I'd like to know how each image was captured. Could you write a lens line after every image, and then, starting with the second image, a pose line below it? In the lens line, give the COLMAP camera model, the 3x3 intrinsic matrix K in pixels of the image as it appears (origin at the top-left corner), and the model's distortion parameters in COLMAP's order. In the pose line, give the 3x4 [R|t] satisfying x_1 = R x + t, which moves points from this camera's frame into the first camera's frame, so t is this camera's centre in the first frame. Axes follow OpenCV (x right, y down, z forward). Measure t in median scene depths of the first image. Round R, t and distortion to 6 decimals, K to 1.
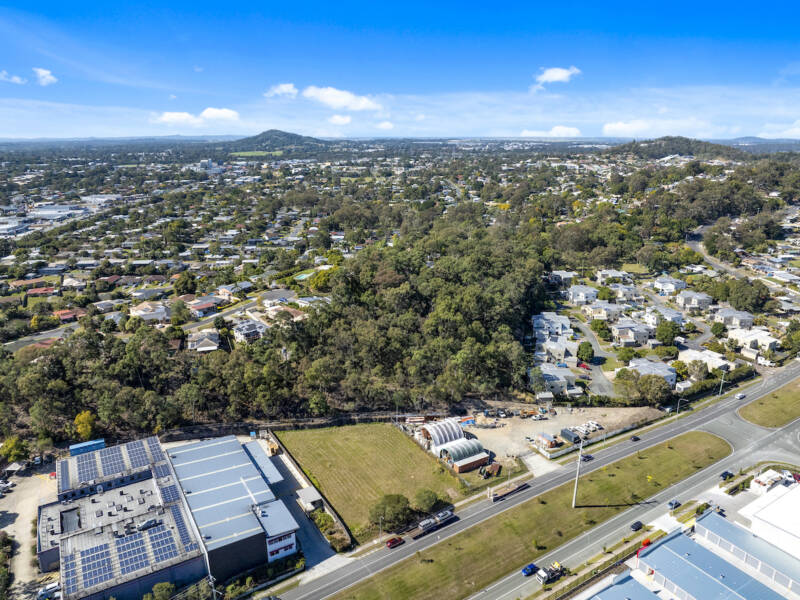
lens RADIAL K [[564.6, 0, 399.4], [0, 564.6, 298.7], [0, 0, 1]] dist [-0.038240, -0.003139]
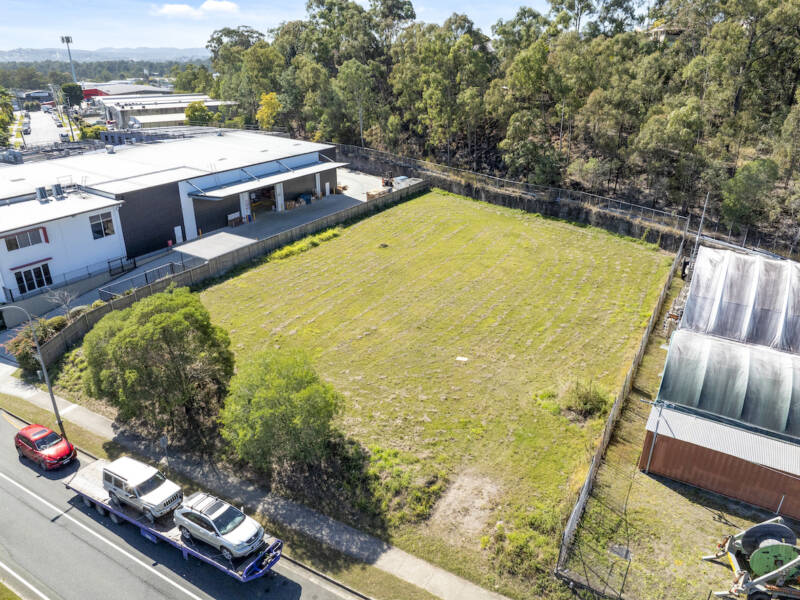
lens RADIAL K [[564.6, 0, 400.3], [0, 564.6, 298.2], [0, 0, 1]] dist [-0.038240, -0.003139]
pose [[0.468085, 0.351923, -0.810584, 0.189664], [-0.256000, 0.931948, 0.256782, 0.238196], [0.845790, 0.087313, 0.526323, 0.846112]]
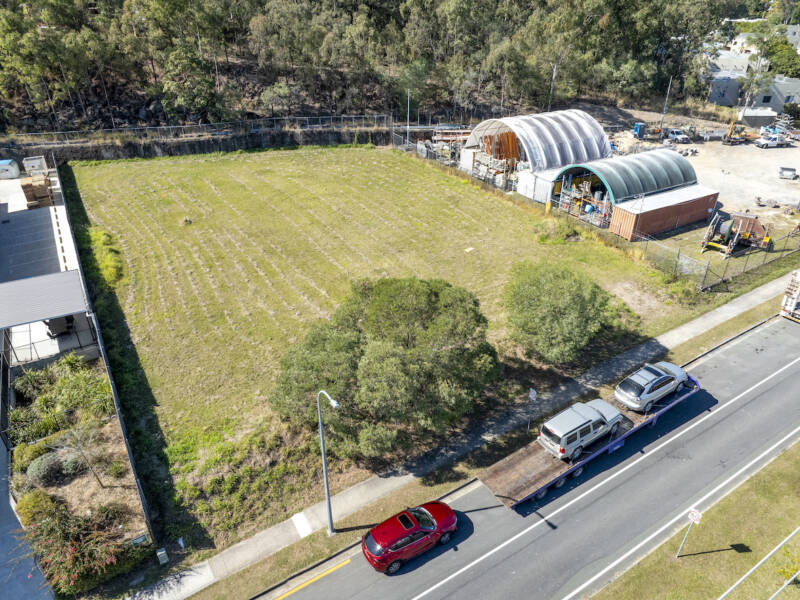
lens RADIAL K [[564.6, 0, 398.5], [0, 564.6, 301.0], [0, 0, 1]] dist [-0.038240, -0.003139]
pose [[0.999980, 0.001403, -0.006156, -0.009782], [0.000005, 0.974792, 0.223114, 0.277710], [0.006314, -0.223109, 0.974773, 0.719752]]
